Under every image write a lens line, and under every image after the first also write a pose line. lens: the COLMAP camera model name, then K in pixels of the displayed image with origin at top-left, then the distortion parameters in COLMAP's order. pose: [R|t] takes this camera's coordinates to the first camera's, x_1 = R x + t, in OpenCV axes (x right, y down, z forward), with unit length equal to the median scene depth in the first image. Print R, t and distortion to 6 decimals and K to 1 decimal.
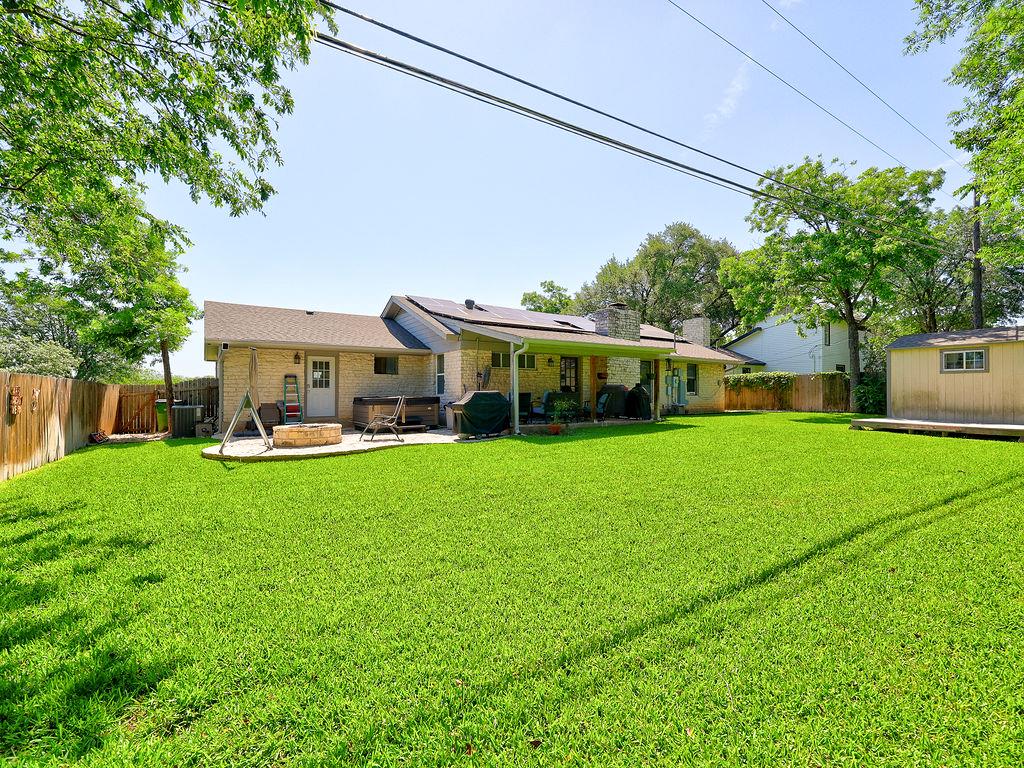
lens RADIAL K [[460.6, 0, 508.3], [0, 460.6, 390.3], [0, 0, 1]] dist [-0.001047, -0.000283]
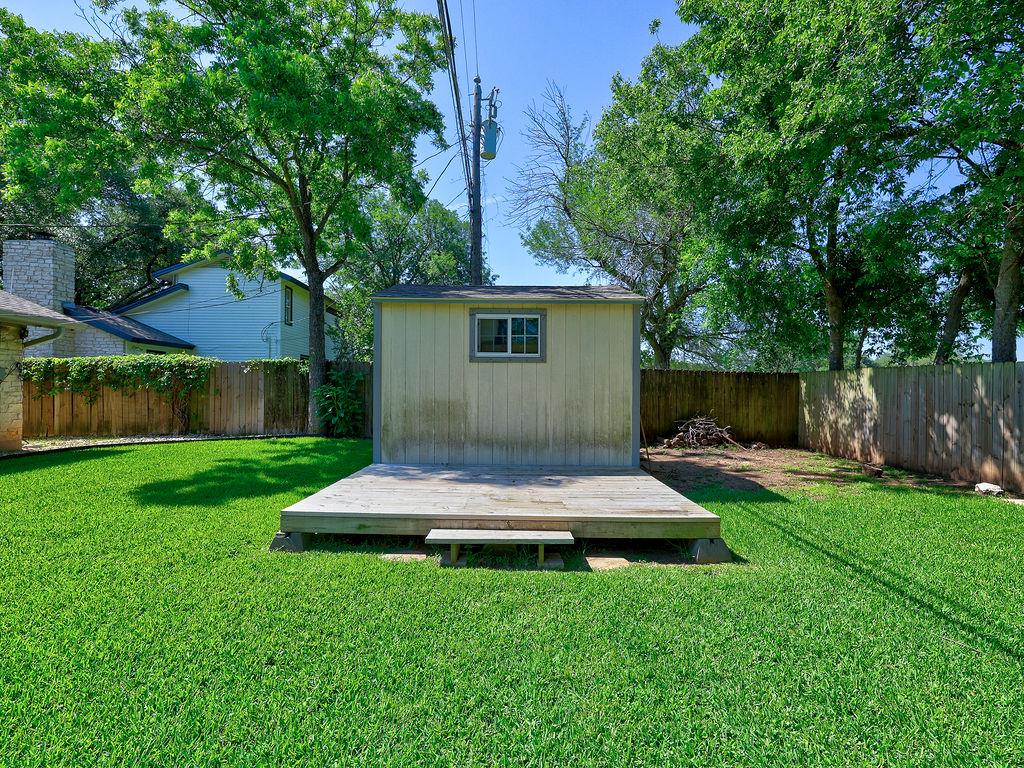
lens RADIAL K [[460.6, 0, 508.3], [0, 460.6, 390.3], [0, 0, 1]] dist [-0.001047, -0.000283]
pose [[0.526640, 0.001200, 0.850088, 0.384038], [-0.005830, 0.999981, 0.002200, -0.006370], [-0.850069, -0.006115, 0.526637, 0.488332]]
